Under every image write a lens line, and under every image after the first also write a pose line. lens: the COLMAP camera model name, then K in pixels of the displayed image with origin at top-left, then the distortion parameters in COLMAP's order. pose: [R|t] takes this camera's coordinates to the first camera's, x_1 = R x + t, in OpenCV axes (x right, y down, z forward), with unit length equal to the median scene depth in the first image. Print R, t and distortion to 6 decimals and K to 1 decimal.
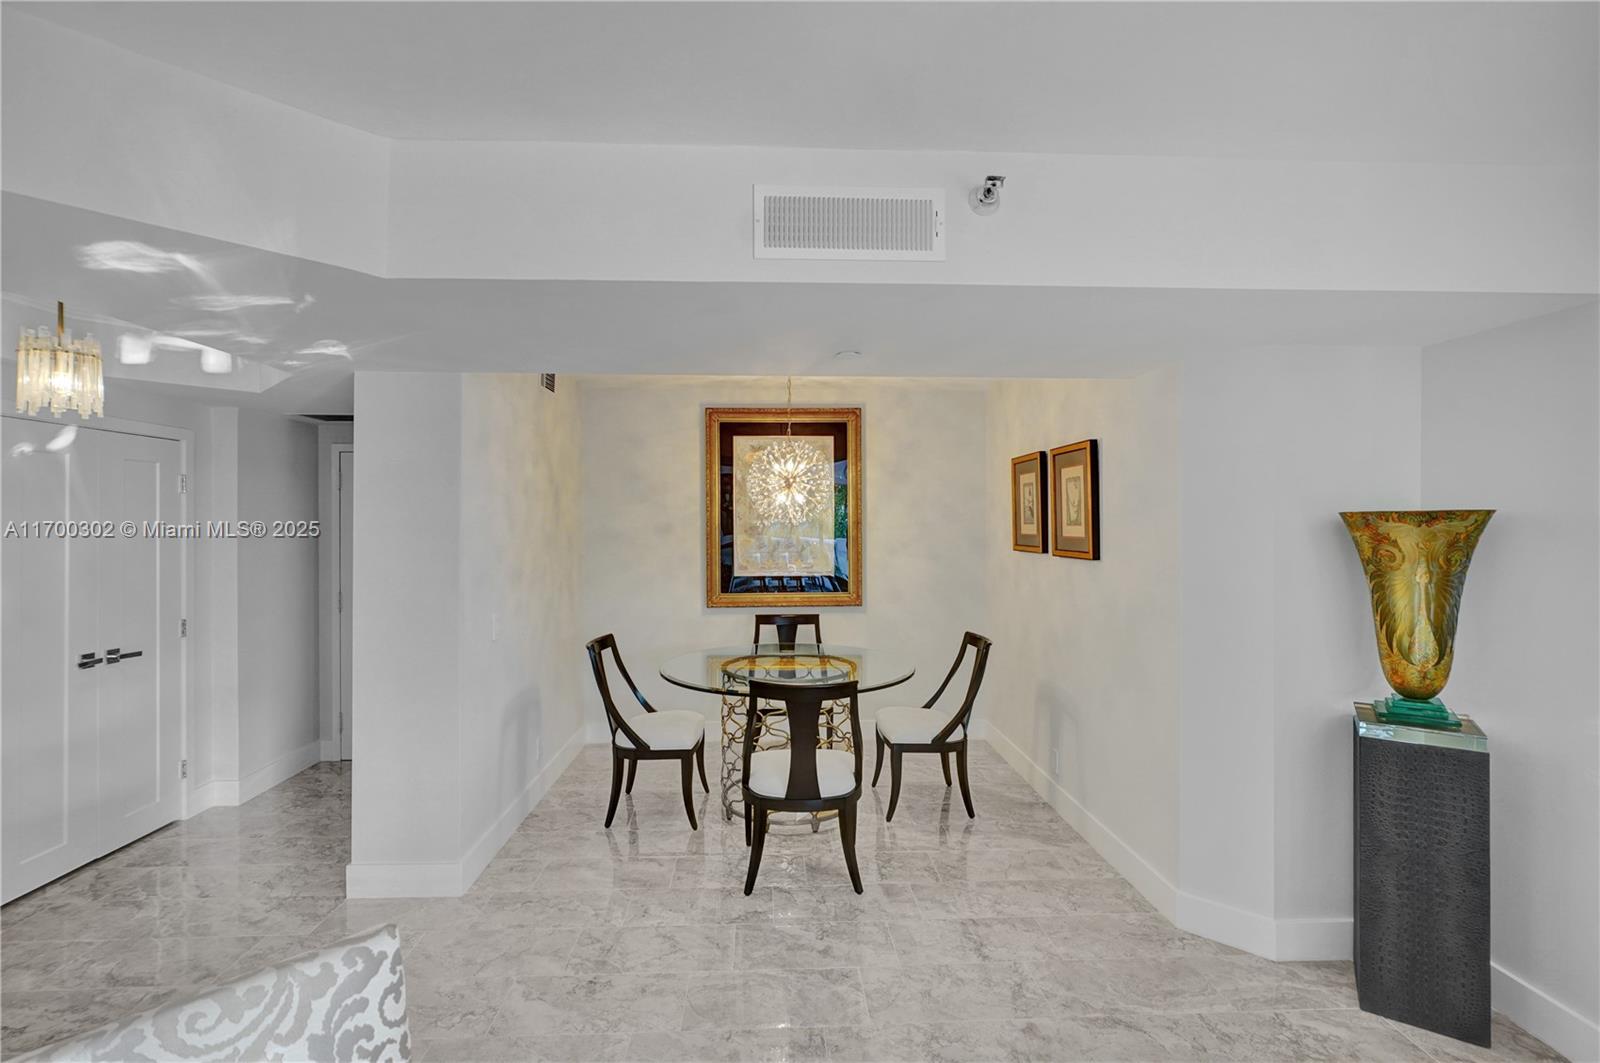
lens RADIAL K [[711.7, 0, 795.6], [0, 711.7, 519.7], [0, 0, 1]] dist [-0.010655, 0.005588]
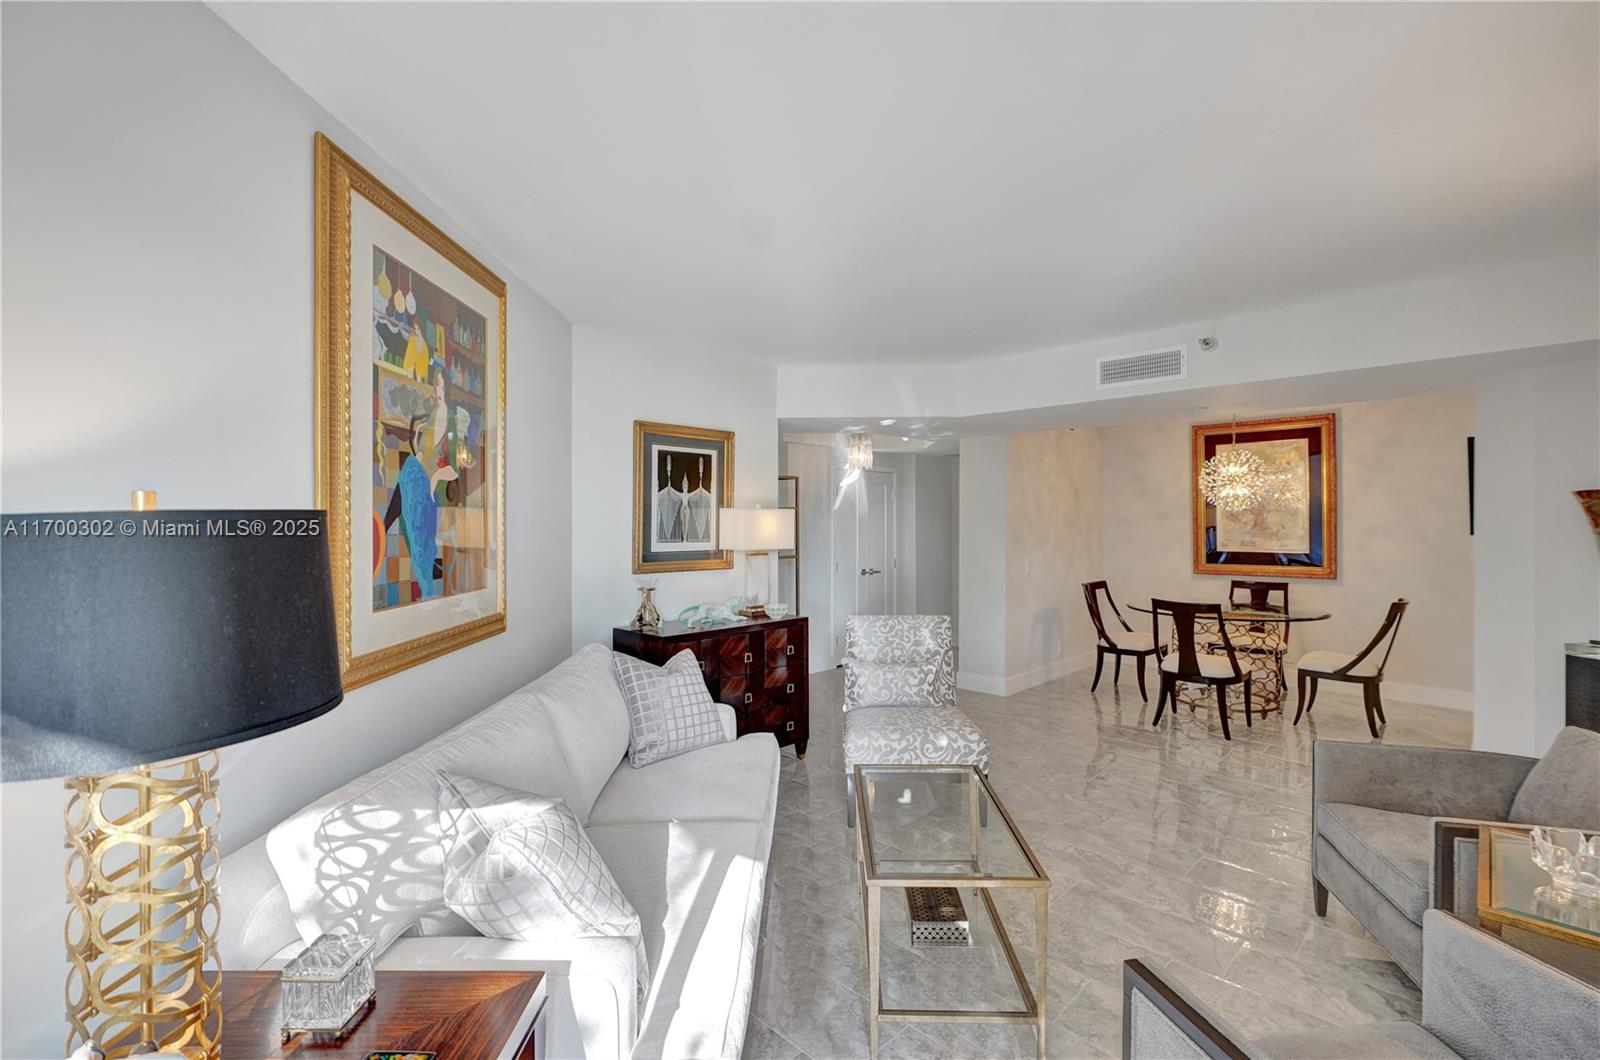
lens RADIAL K [[711.7, 0, 783.1], [0, 711.7, 516.4], [0, 0, 1]] dist [-0.010655, 0.005588]
pose [[0.666489, -0.006613, -0.745485, 0.493544], [0.004764, 0.999978, -0.004611, 0.023171], [0.745500, -0.000478, 0.666506, -0.655974]]
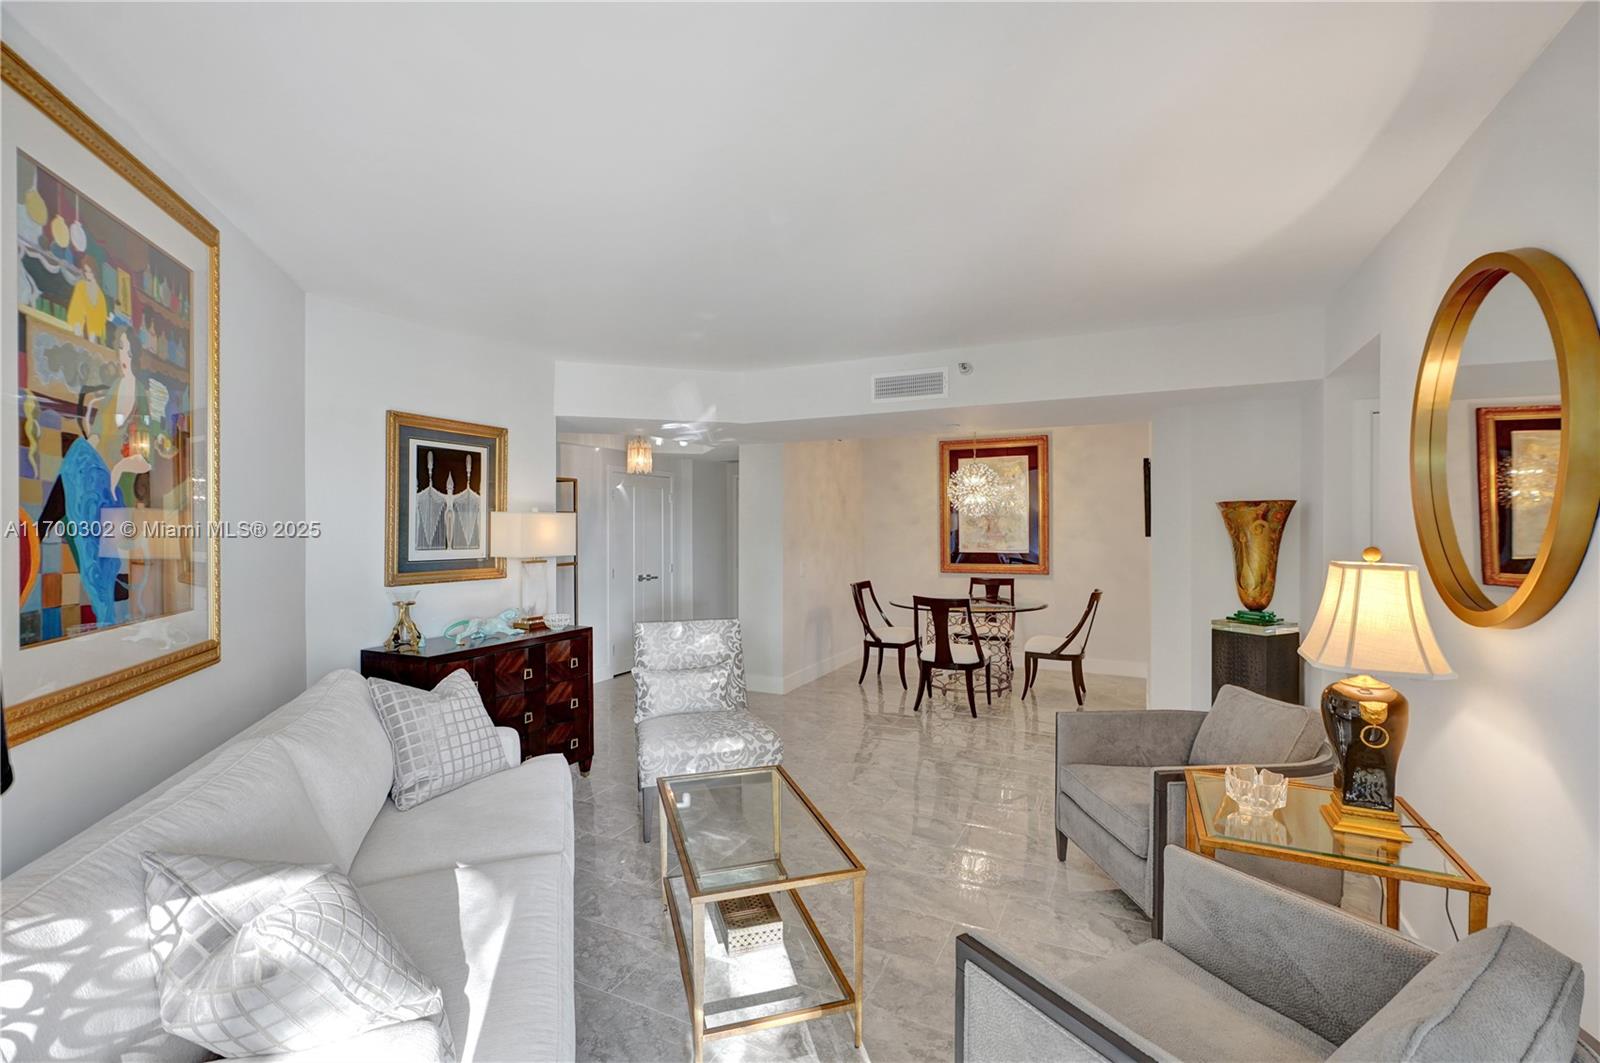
lens RADIAL K [[711.7, 0, 786.6], [0, 711.7, 525.2], [0, 0, 1]] dist [-0.010655, 0.005588]
pose [[0.872518, -0.003256, -0.488570, 0.451418], [0.004946, 0.999985, 0.002168, 0.024029], [0.488556, -0.004309, 0.872522, -0.664758]]
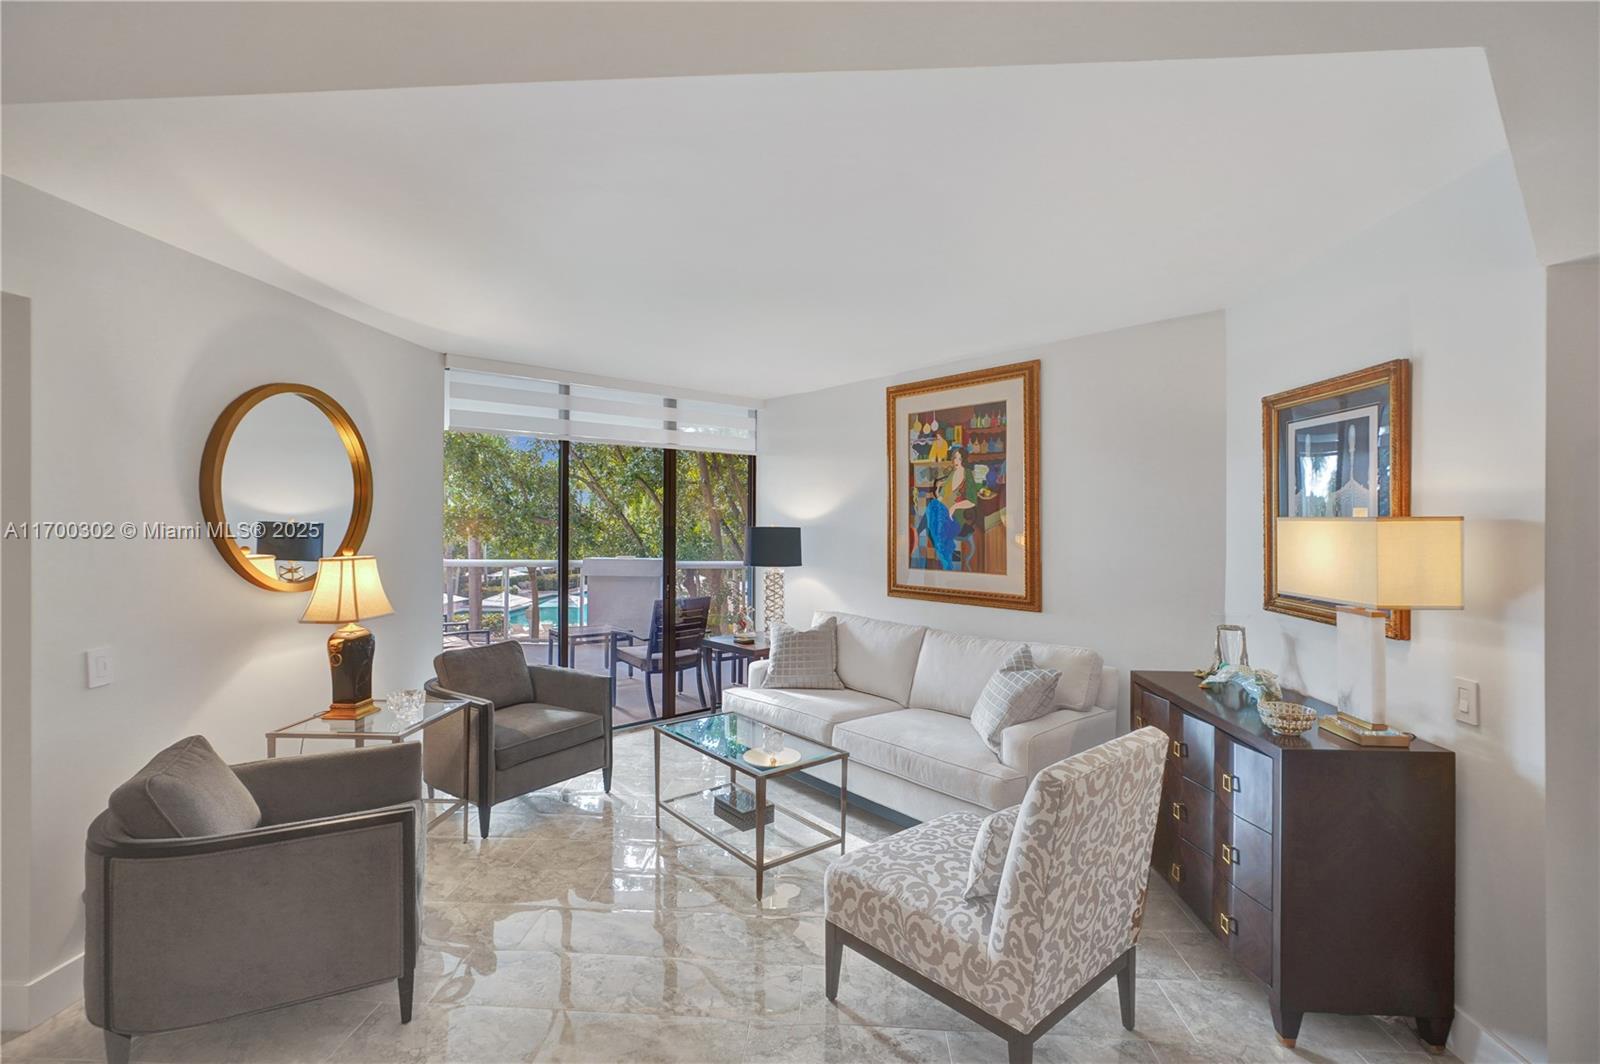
lens RADIAL K [[711.7, 0, 810.6], [0, 711.7, 521.5], [0, 0, 1]] dist [-0.010655, 0.005588]
pose [[-0.995801, -0.004624, 0.091424, -0.057707], [-0.004751, 0.999988, -0.001167, 0.009780], [-0.091418, -0.001596, -0.995811, 0.771768]]
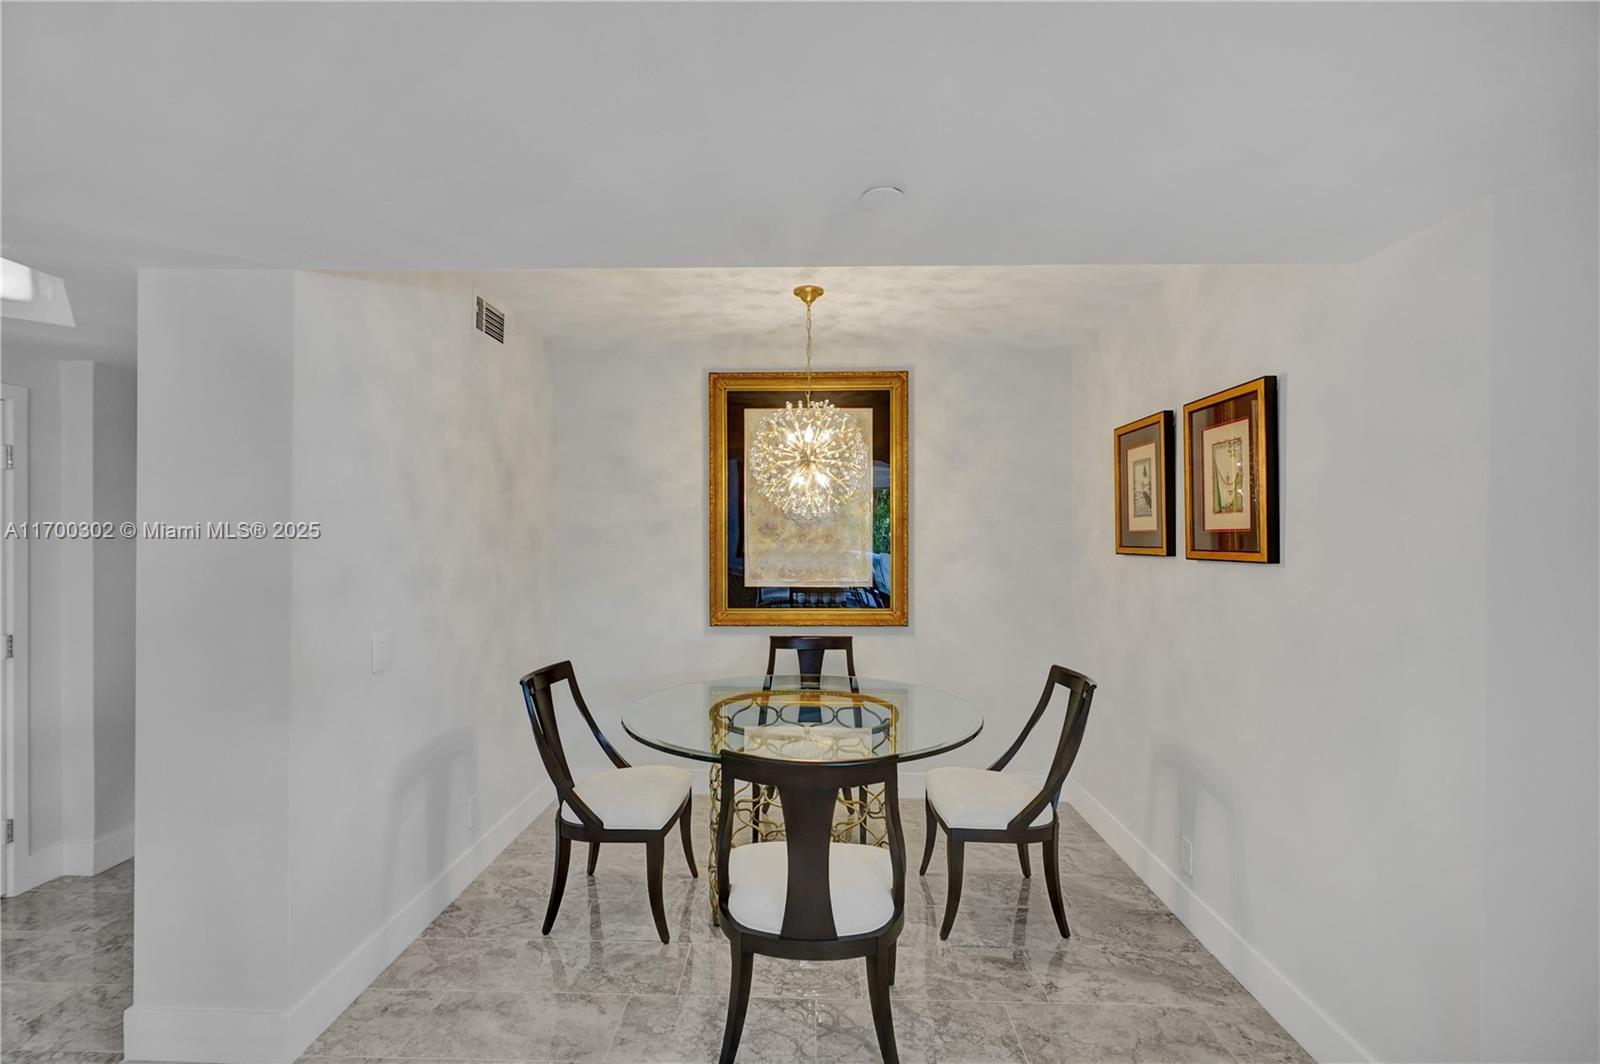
lens RADIAL K [[711.7, 0, 795.6], [0, 711.7, 539.8], [0, 0, 1]] dist [-0.010655, 0.005588]
pose [[0.997661, 0.004563, -0.068206, 0.032083], [-0.004098, 0.999967, 0.006951, 0.029899], [0.068236, -0.006655, 0.997647, 0.301185]]
